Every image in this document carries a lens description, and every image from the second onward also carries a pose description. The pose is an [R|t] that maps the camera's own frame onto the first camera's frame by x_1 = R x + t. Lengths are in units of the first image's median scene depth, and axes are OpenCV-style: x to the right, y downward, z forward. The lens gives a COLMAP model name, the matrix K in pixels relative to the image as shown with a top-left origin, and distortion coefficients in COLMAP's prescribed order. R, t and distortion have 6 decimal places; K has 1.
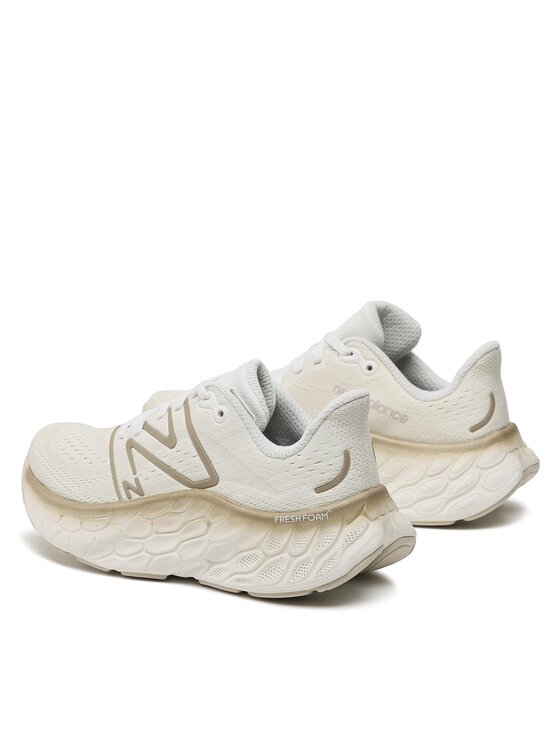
lens RADIAL K [[1954.2, 0, 279.8], [0, 1954.2, 372.4], [0, 0, 1]] dist [0.032008, 0.000000]
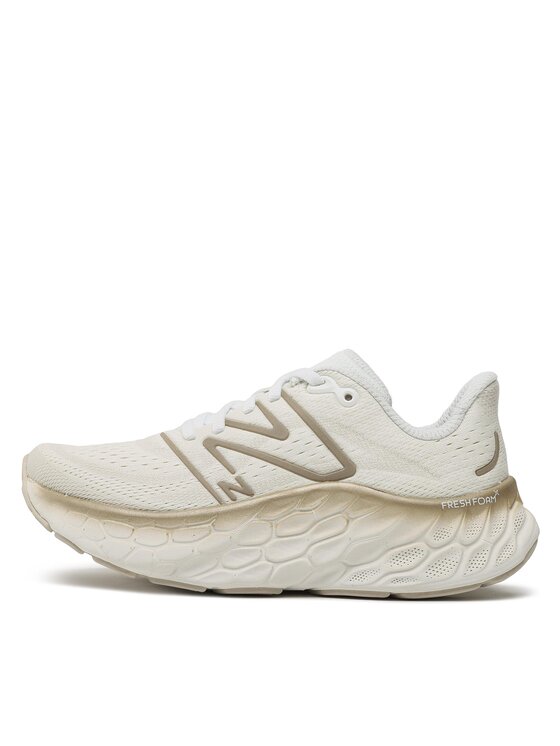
lens RADIAL K [[1217.3, 0, 280.6], [0, 1217.3, 374.8], [0, 0, 1]] dist [0.038512, 0.000000]
pose [[0.820458, 0.066661, 0.567807, -0.372025], [0.053604, 0.979834, -0.192489, 0.116451], [-0.569188, 0.188366, 0.800339, 0.566280]]
